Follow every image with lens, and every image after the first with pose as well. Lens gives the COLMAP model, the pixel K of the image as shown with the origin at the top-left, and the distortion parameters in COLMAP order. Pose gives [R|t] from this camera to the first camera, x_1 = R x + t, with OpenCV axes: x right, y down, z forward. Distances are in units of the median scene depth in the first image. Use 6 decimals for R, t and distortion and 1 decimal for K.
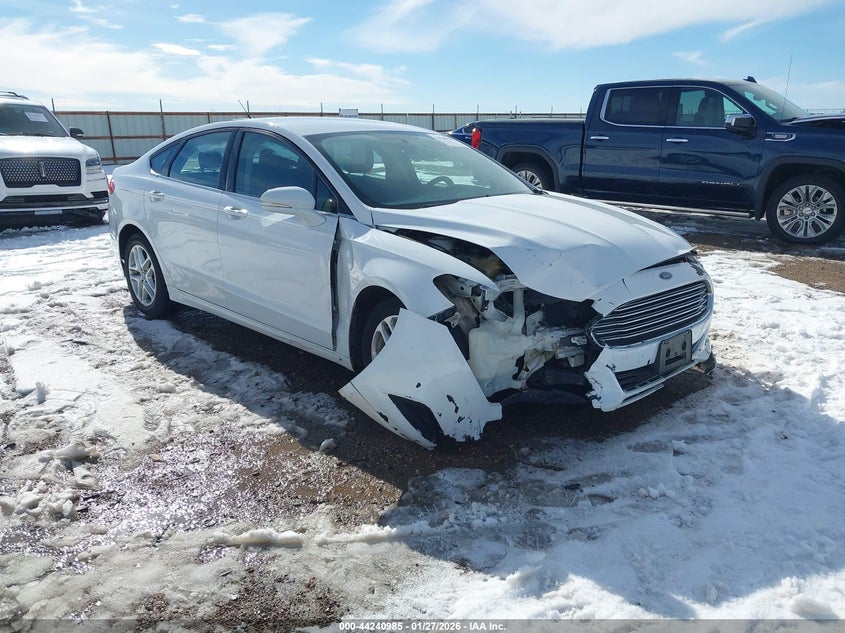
lens RADIAL K [[702.6, 0, 422.5], [0, 702.6, 316.5], [0, 0, 1]] dist [-0.017207, -0.005426]
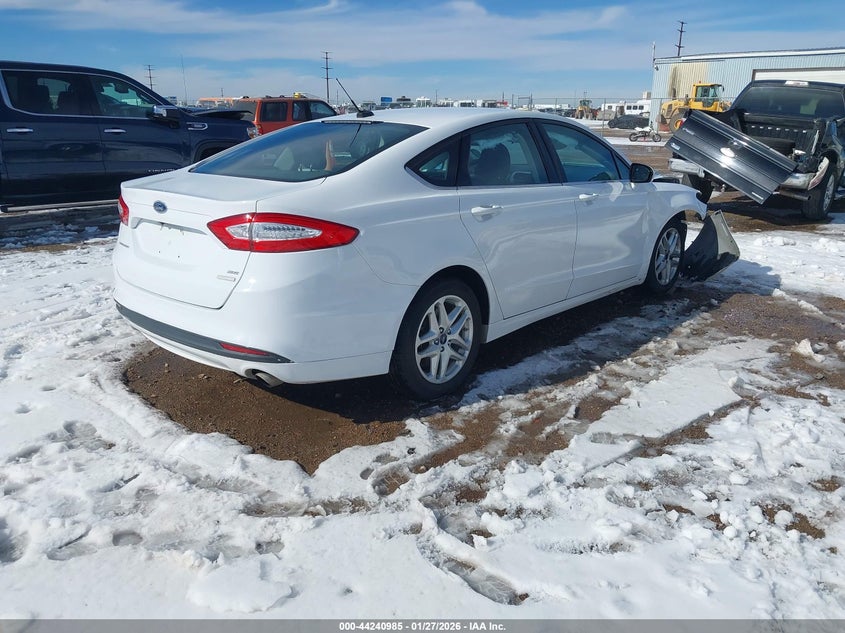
lens RADIAL K [[702.6, 0, 422.5], [0, 702.6, 316.5], [0, 0, 1]] dist [-0.017207, -0.005426]
pose [[-0.112249, -0.254095, 0.960644, -0.638433], [0.241731, 0.930729, 0.274428, -0.162106], [-0.963829, 0.263021, -0.043051, 0.652298]]
